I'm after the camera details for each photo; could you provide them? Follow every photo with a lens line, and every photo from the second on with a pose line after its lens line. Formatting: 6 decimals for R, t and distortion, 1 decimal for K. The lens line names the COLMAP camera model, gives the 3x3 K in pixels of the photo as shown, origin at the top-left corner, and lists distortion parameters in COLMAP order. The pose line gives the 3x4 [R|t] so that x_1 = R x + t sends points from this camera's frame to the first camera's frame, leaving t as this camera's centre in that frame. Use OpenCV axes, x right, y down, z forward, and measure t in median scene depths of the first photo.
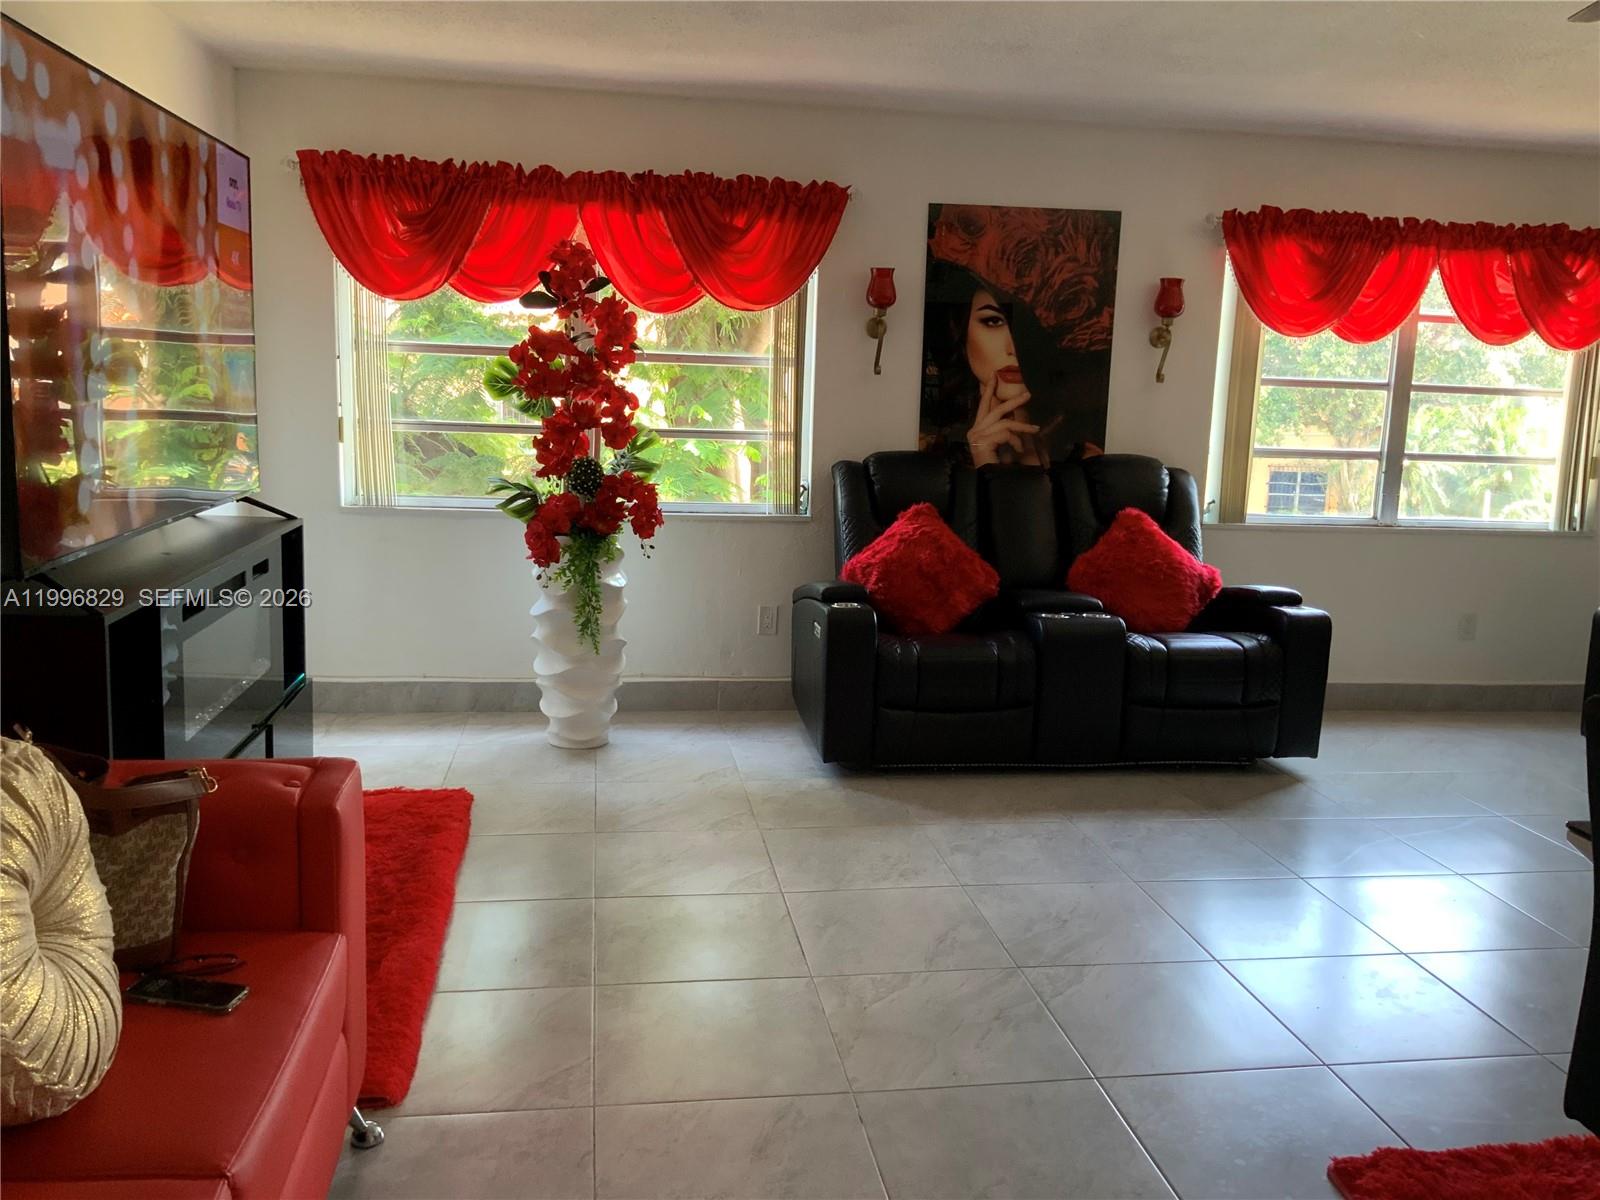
lens RADIAL K [[1333.0, 0, 800.0], [0, 1333.0, 600.0], [0, 0, 1]] dist [0.061315, -0.122076]
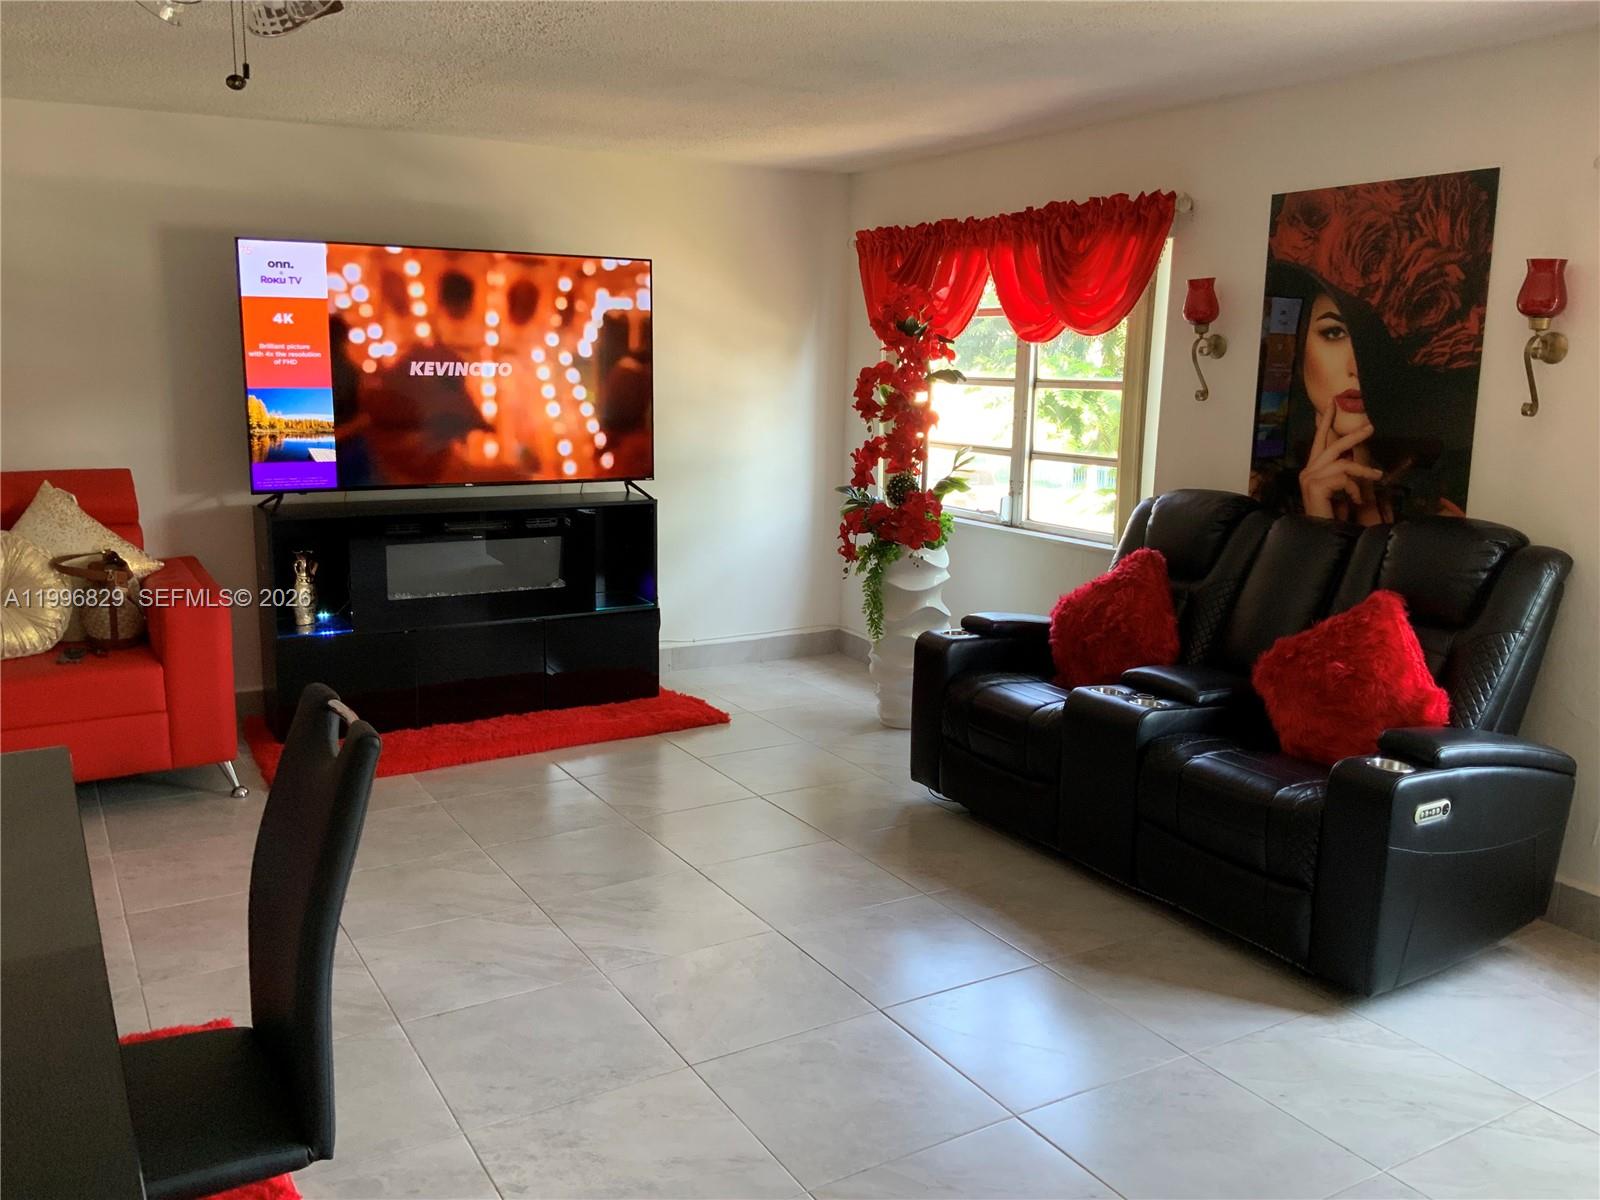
lens RADIAL K [[1333.0, 0, 800.0], [0, 1333.0, 600.0], [0, 0, 1]] dist [0.061315, -0.122076]
pose [[0.370804, 0.139325, -0.918201, 0.763071], [-0.173050, 0.981733, 0.079082, -0.063307], [0.912446, 0.129571, 0.388141, 0.429136]]
